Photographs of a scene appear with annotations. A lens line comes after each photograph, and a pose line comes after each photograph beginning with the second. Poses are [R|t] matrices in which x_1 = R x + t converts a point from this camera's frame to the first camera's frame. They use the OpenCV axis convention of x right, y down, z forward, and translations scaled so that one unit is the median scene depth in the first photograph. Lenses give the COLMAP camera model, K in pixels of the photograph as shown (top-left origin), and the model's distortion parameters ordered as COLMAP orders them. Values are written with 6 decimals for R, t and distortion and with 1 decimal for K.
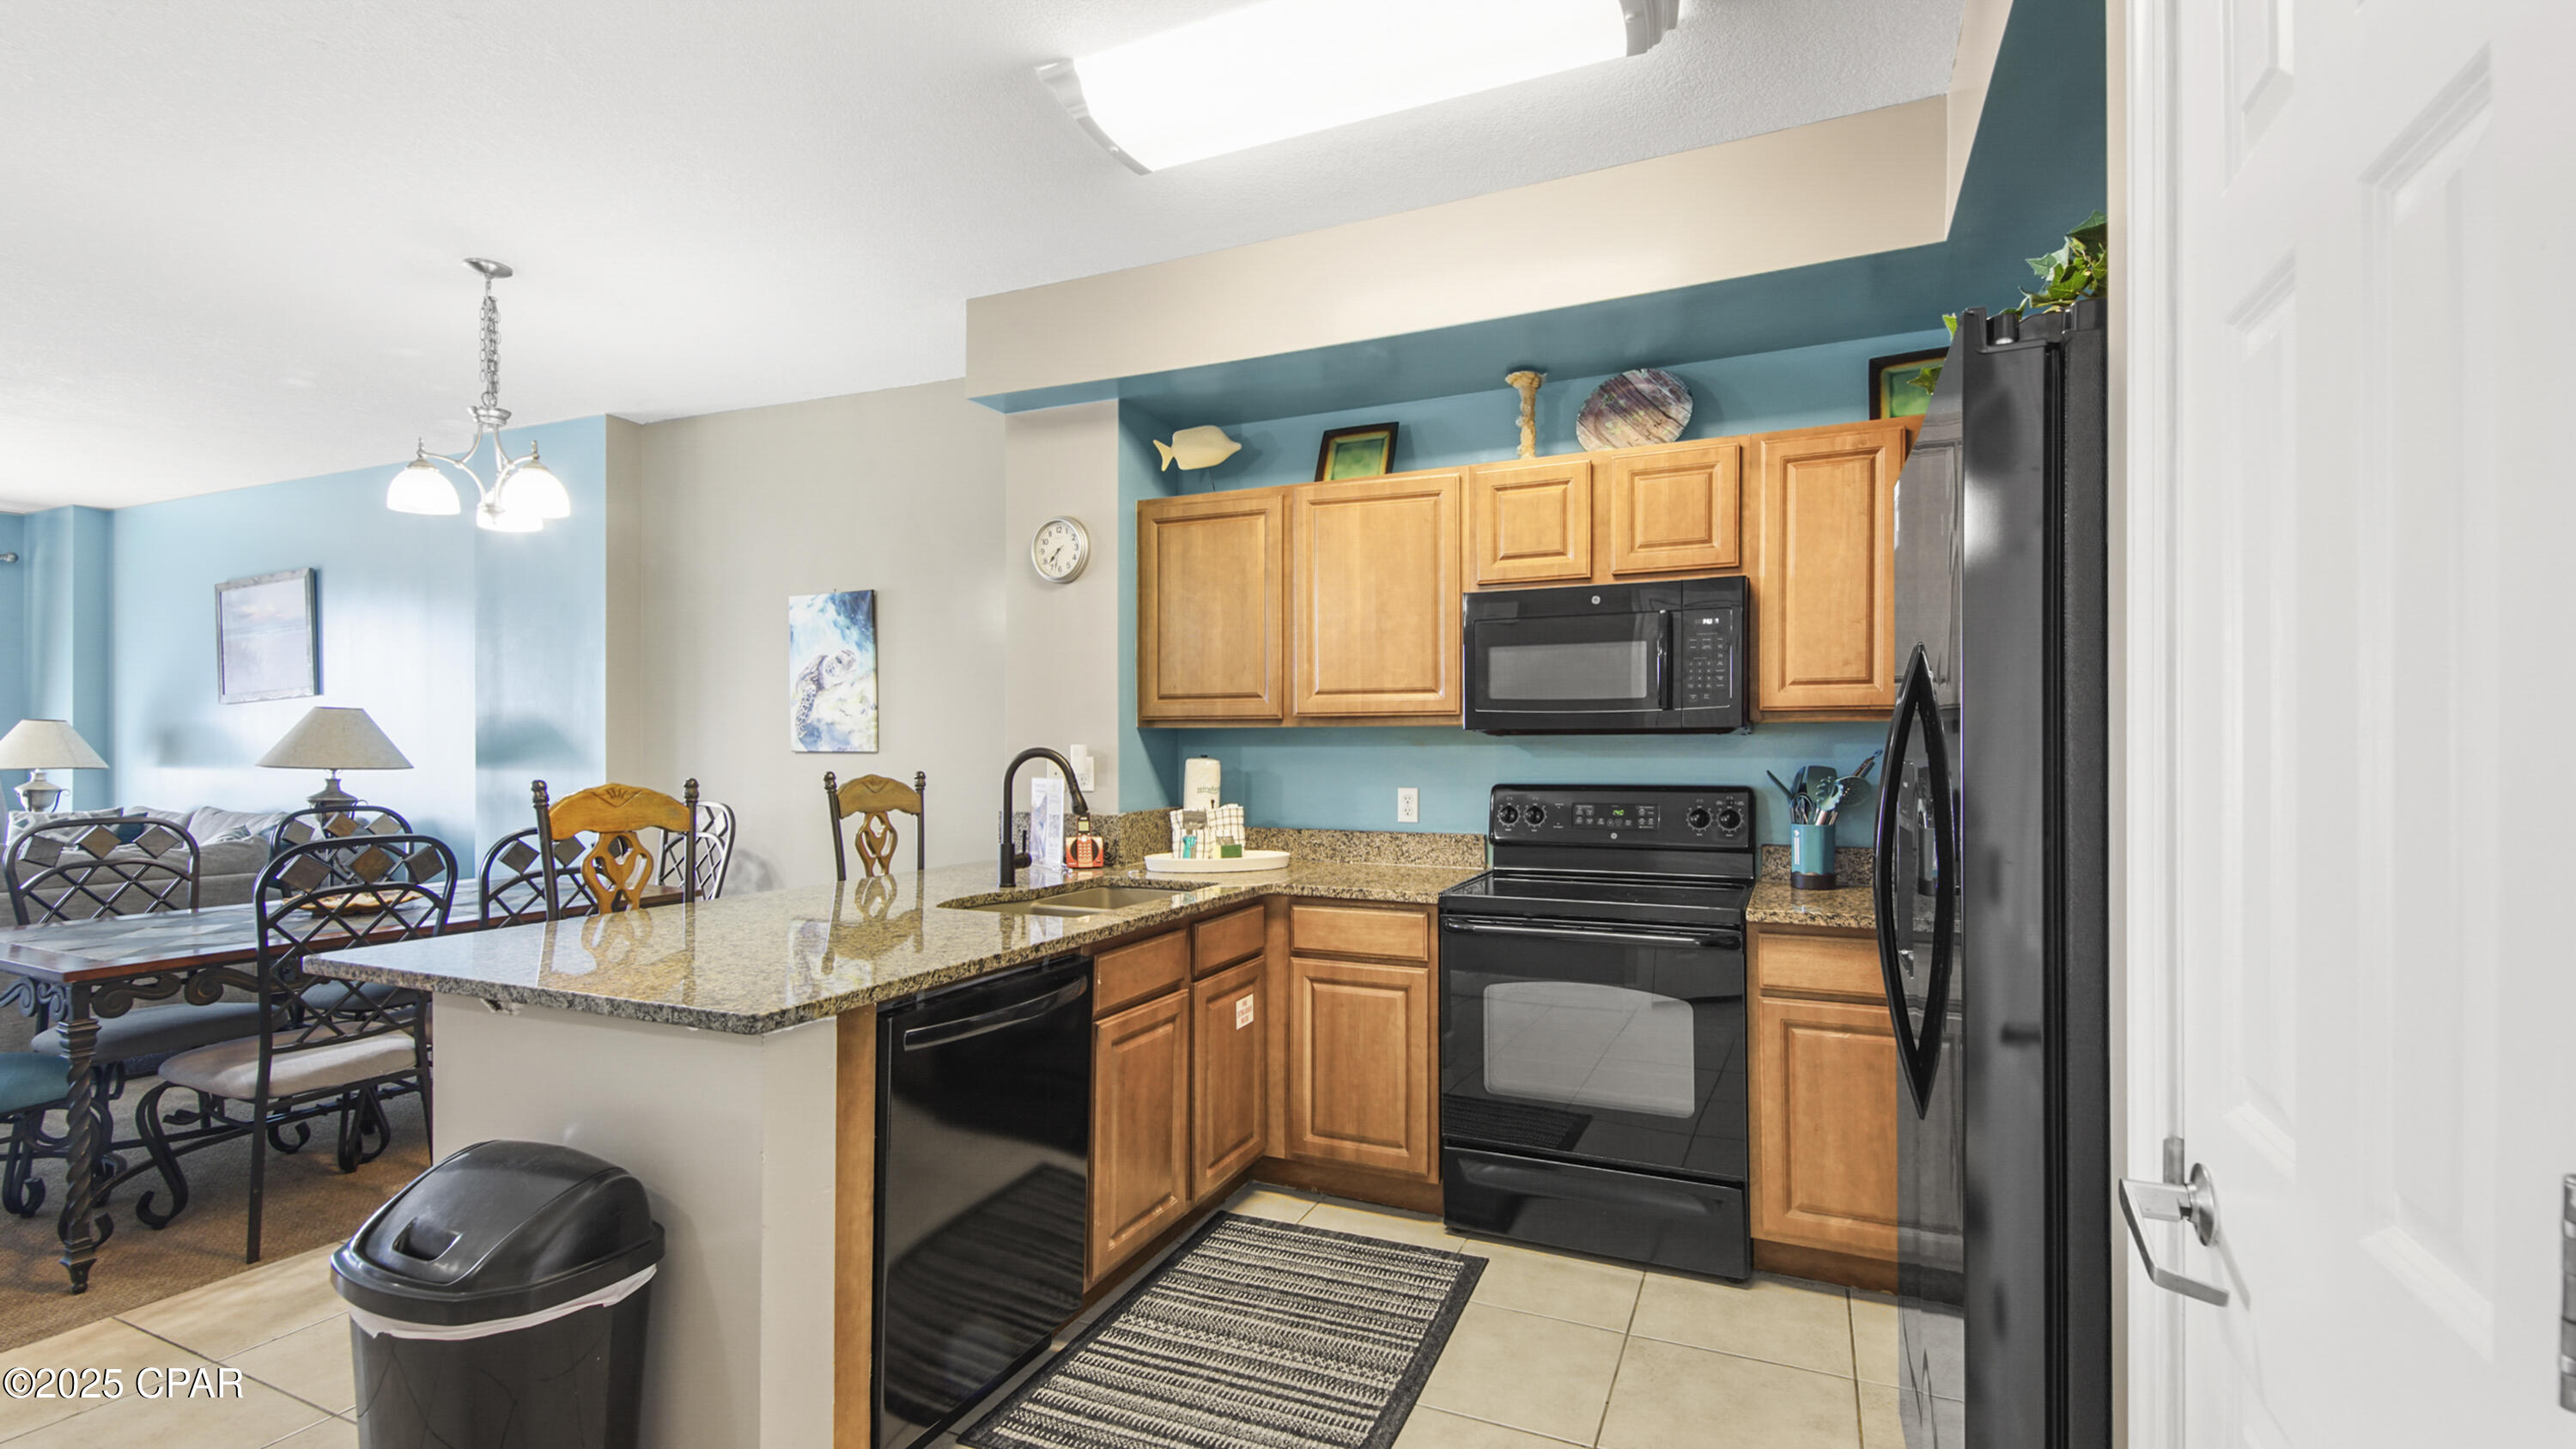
lens RADIAL K [[1152.9, 0, 1276.0], [0, 1152.9, 746.2], [0, 0, 1]] dist [0.023856, -0.009698]
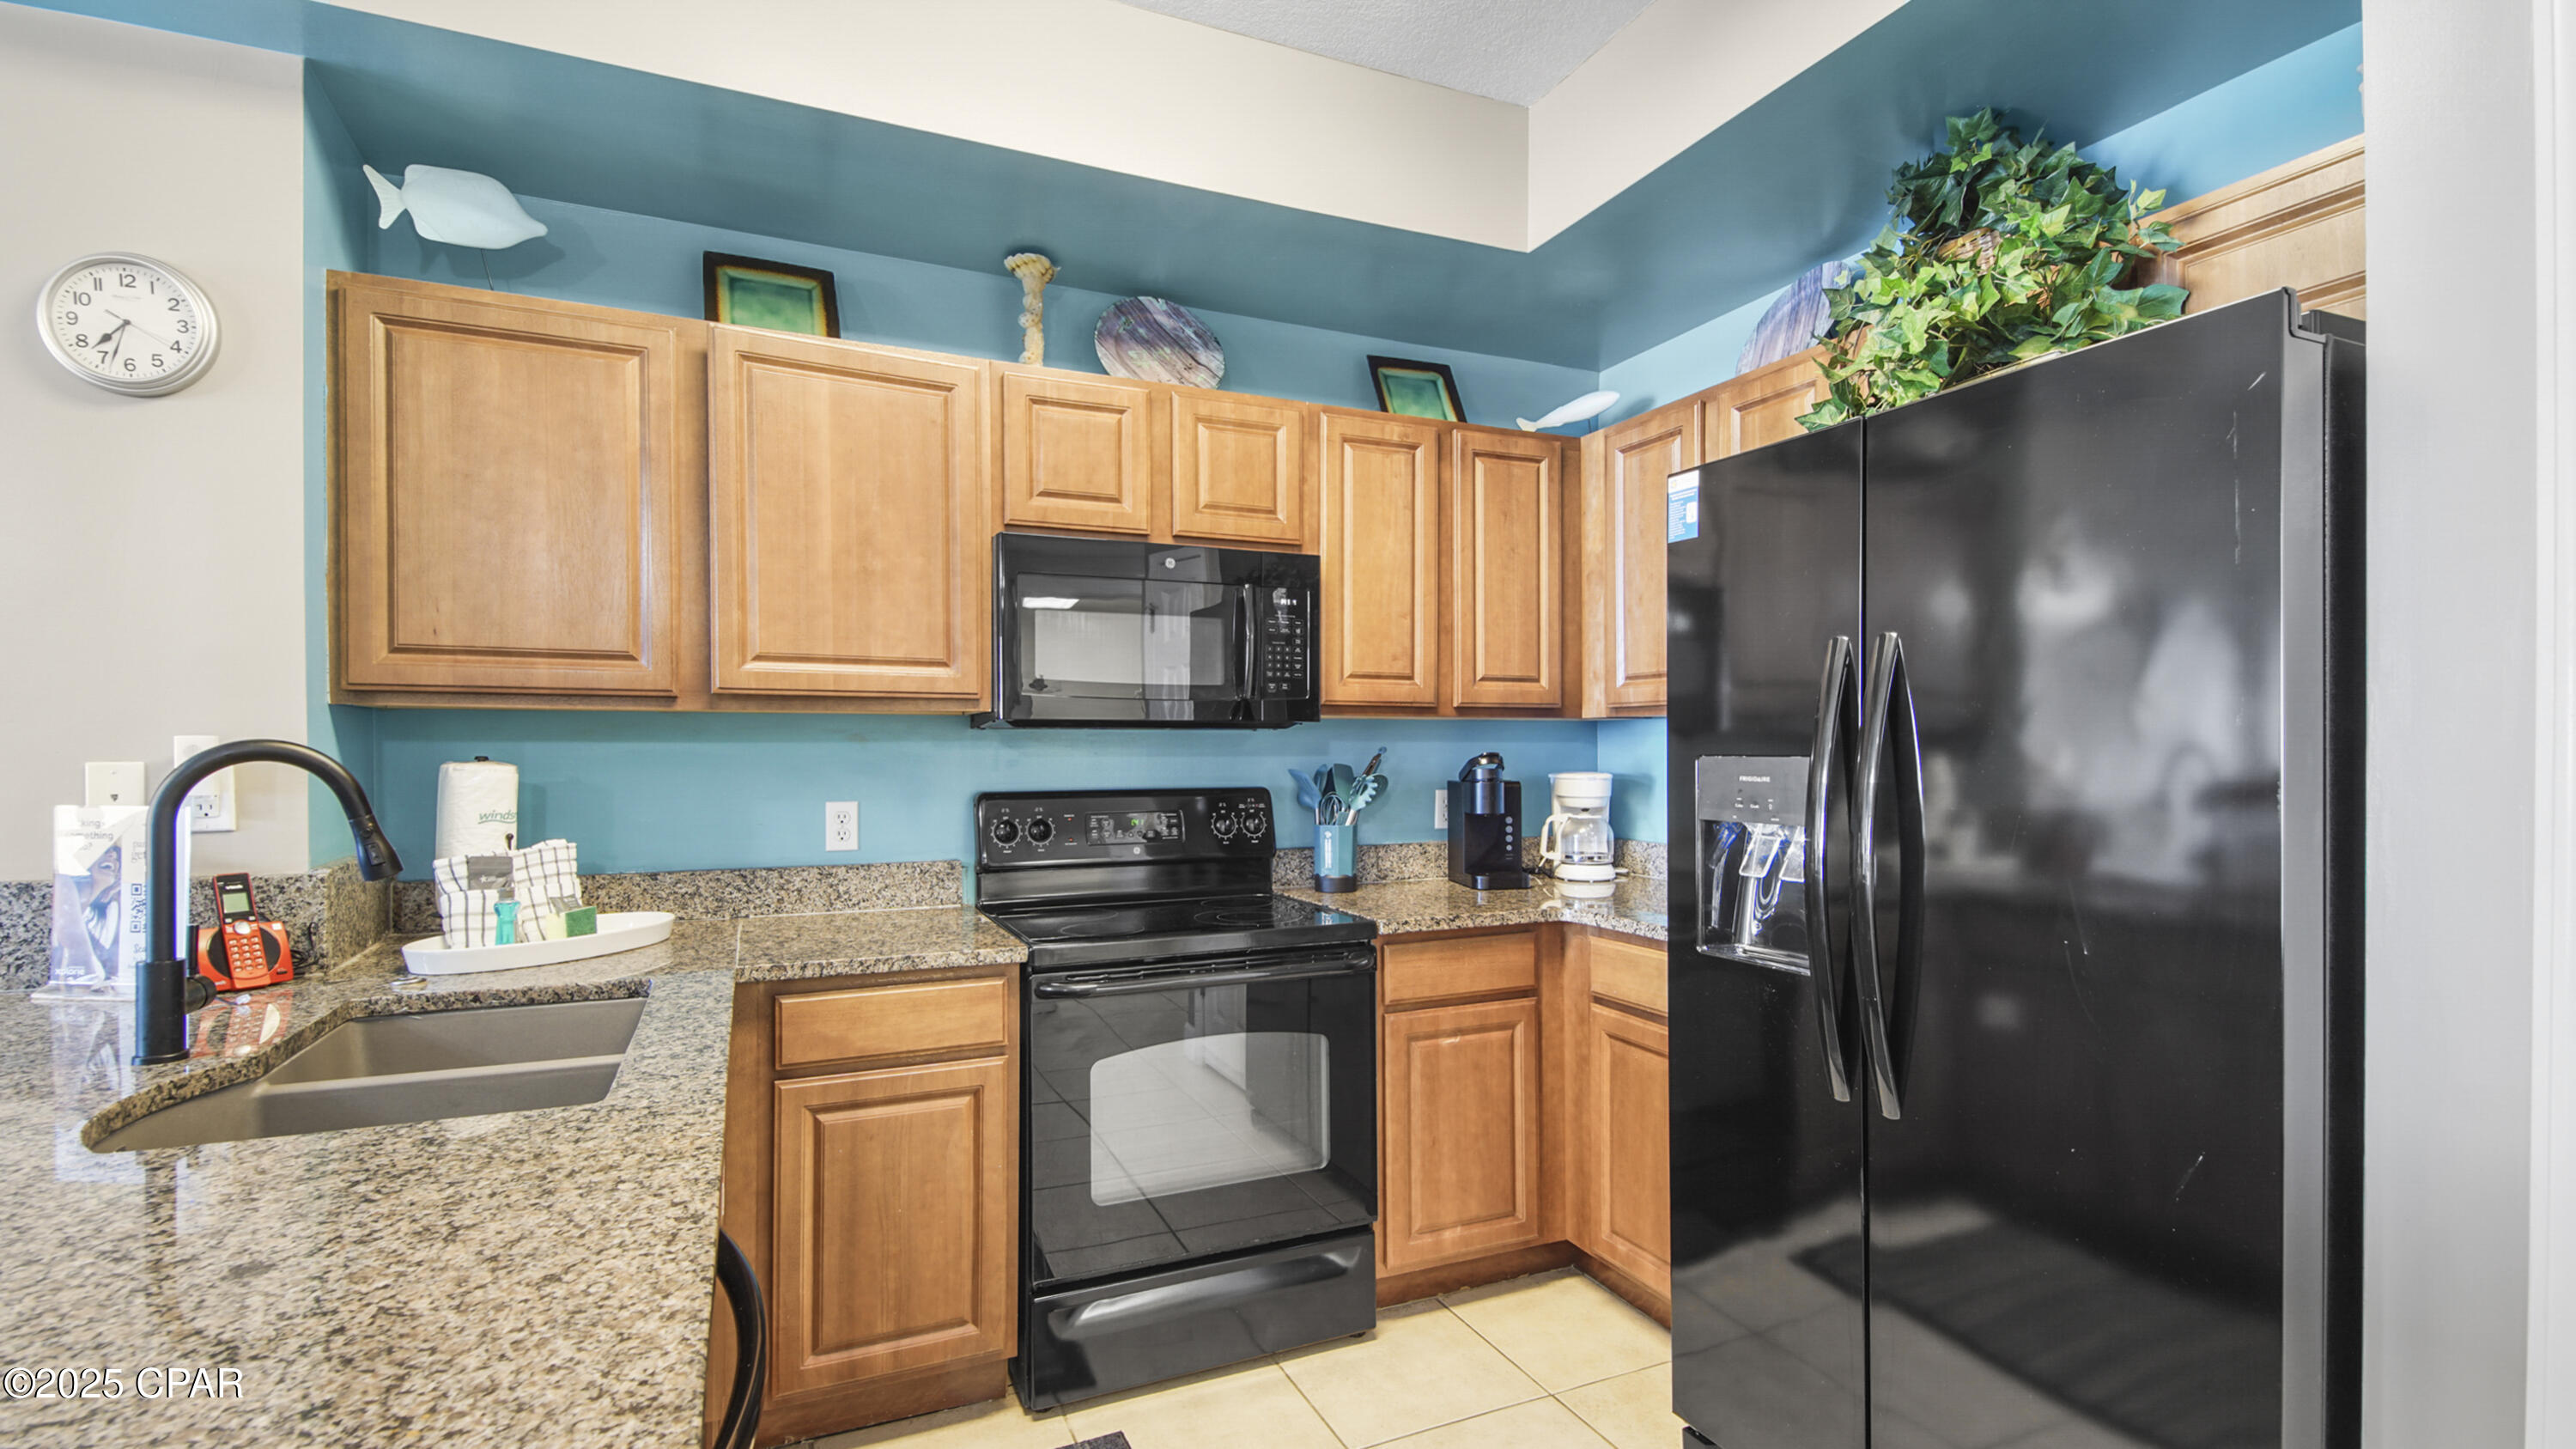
lens RADIAL K [[1165.1, 0, 1284.5], [0, 1165.1, 749.5], [0, 0, 1]] dist [0.032286, -0.018300]
pose [[0.656715, -0.001271, 0.754138, -0.263996], [-0.001282, 0.999995, 0.002801, 0.002500], [-0.754137, -0.002806, 0.656711, 0.356392]]
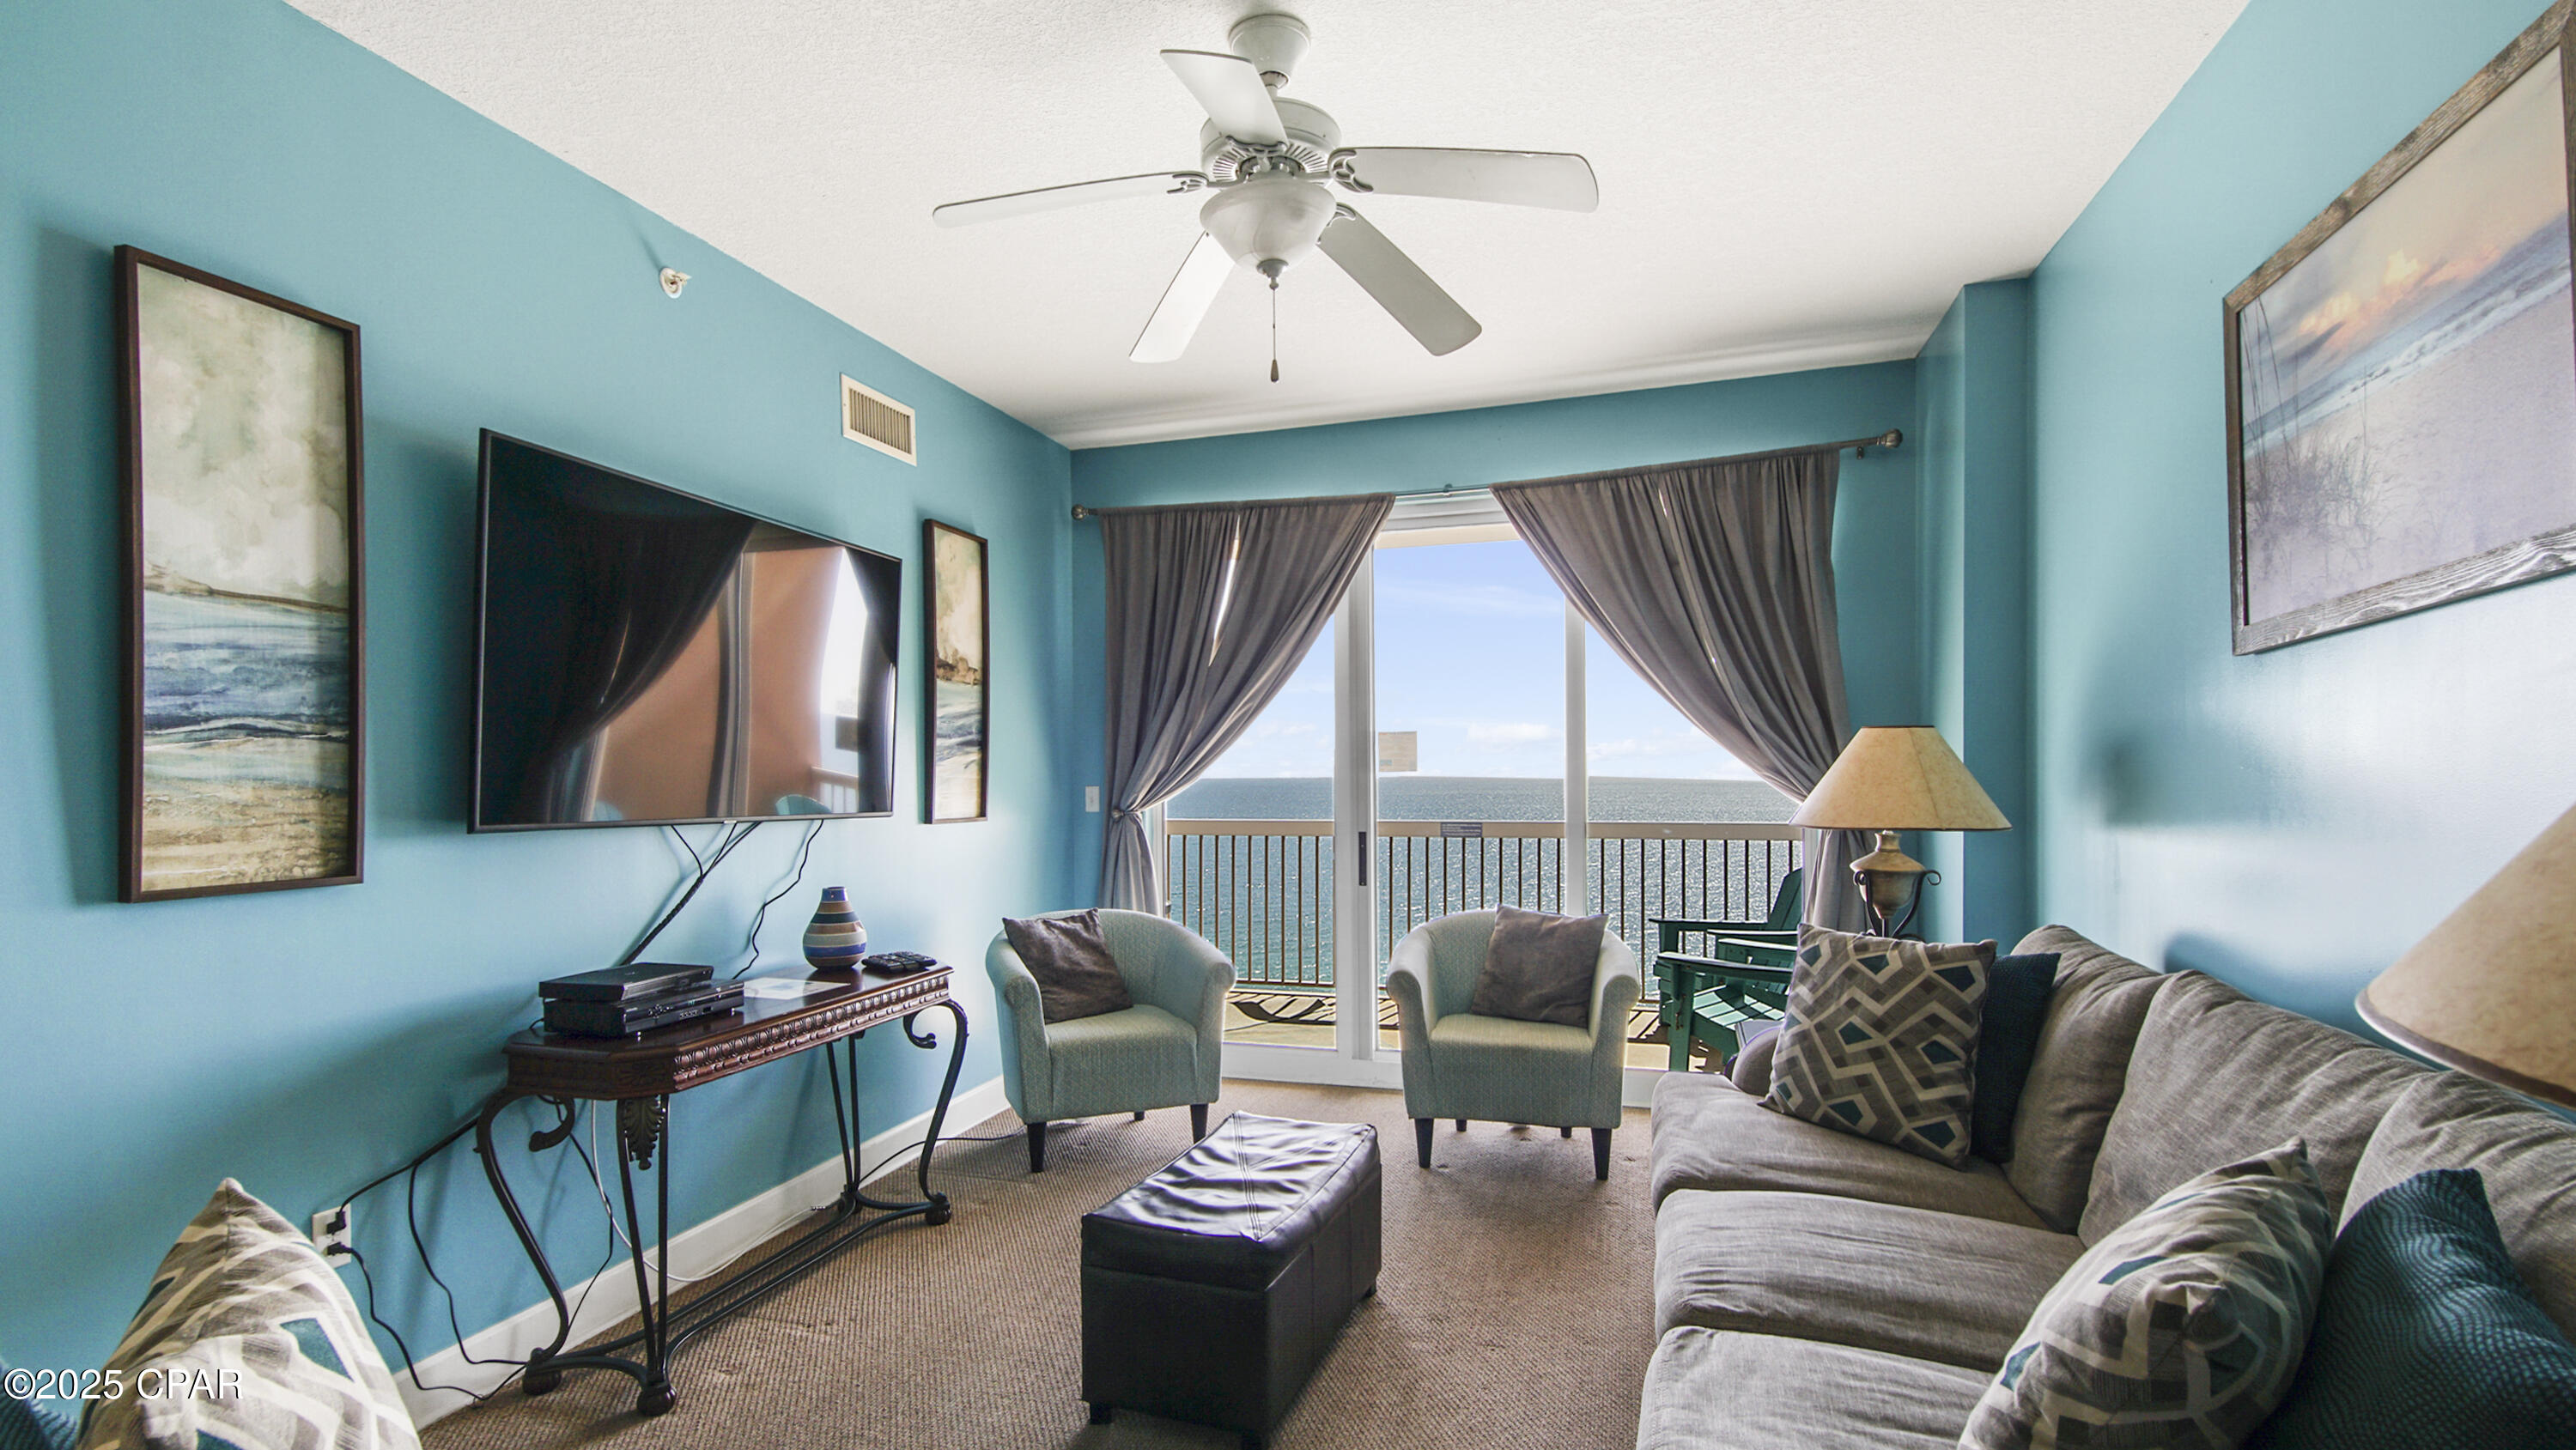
lens RADIAL K [[1181.7, 0, 1259.1], [0, 1181.7, 790.7], [0, 0, 1]] dist [0.044016, -0.026348]
pose [[0.127016, 0.010860, -0.991841, -1.174693], [0.009155, 0.999885, 0.012120, -0.009901], [0.991858, -0.010620, 0.126902, 1.331598]]
